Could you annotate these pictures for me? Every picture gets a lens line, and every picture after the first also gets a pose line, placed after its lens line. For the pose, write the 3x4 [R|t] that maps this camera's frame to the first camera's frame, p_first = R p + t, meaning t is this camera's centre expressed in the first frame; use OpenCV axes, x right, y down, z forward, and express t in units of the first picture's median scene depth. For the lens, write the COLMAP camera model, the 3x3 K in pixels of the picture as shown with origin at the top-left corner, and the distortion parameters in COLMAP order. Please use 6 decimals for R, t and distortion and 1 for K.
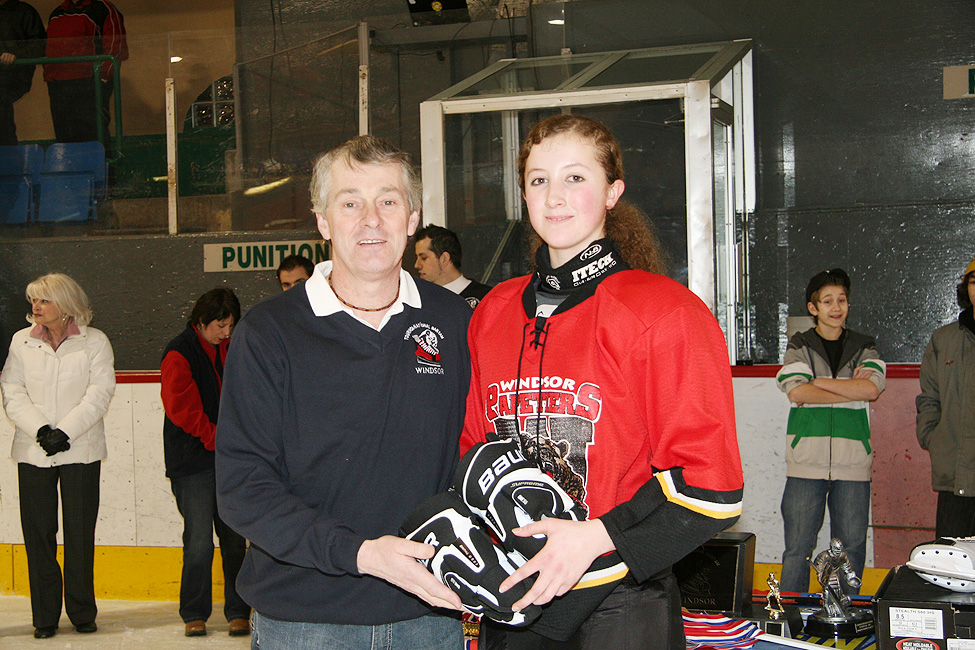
lens RADIAL K [[1740.5, 0, 487.5], [0, 1740.5, 325.0], [0, 0, 1]] dist [0.180766, 0.147061]
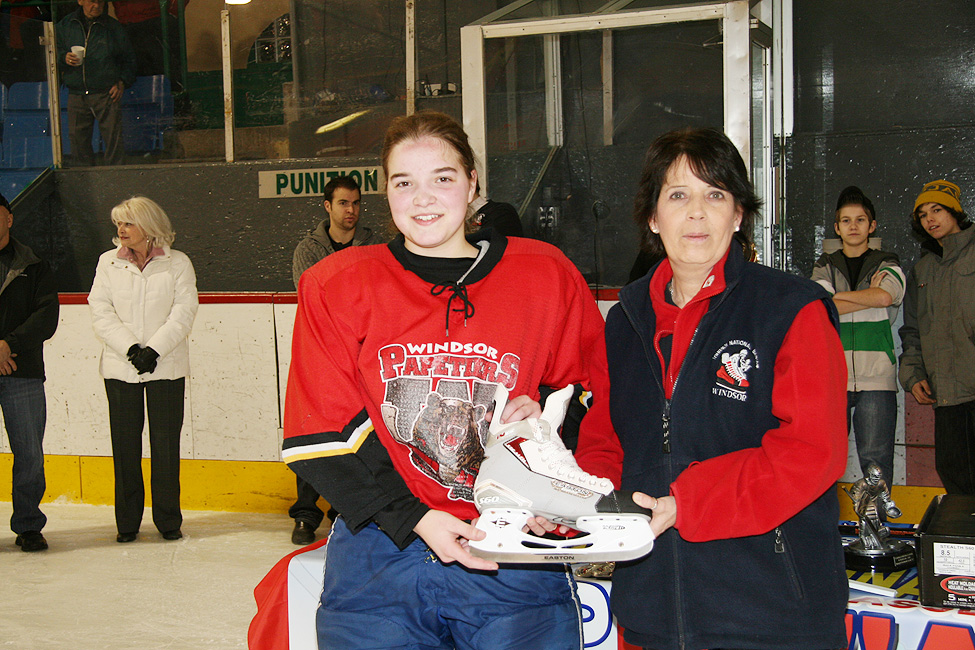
lens RADIAL K [[1552.6, 0, 486.8], [0, 1552.6, 343.8], [0, 0, 1]] dist [0.138073, 0.190689]
pose [[0.999156, 0.002048, -0.041026, 0.013099], [0.000236, 0.998454, 0.055585, 0.005212], [0.041076, -0.055547, 0.997611, 0.080505]]
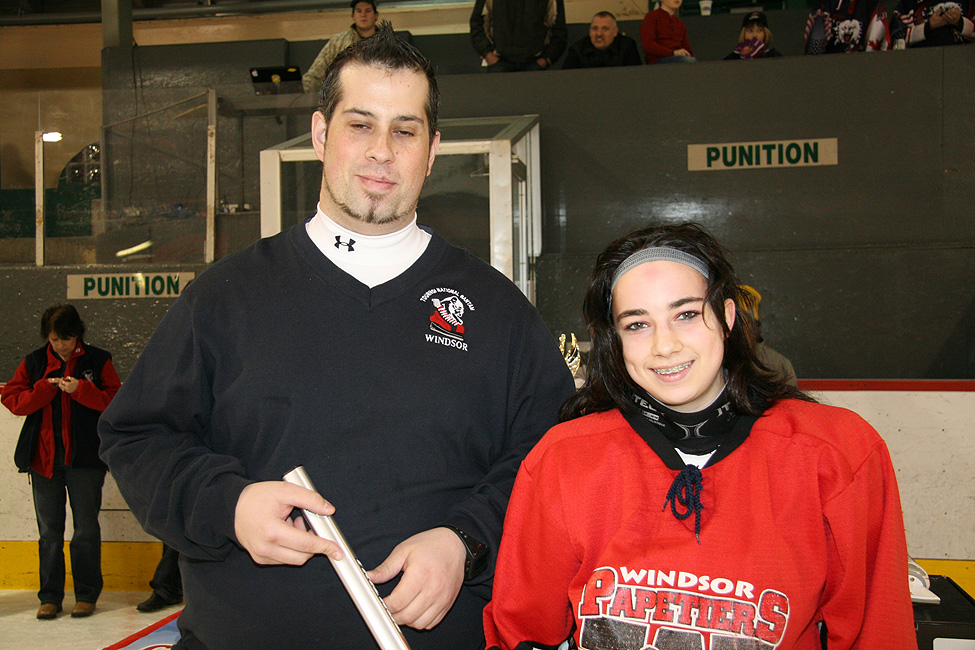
lens RADIAL K [[1218.1, 0, 503.4], [0, 1218.1, 338.8], [0, 0, 1]] dist [0.007961, 0.297647]
pose [[0.987419, 0.012976, 0.157595, -0.005074], [-0.010483, 0.999807, -0.016638, 0.007094], [-0.157780, 0.014777, 0.987364, 0.171095]]
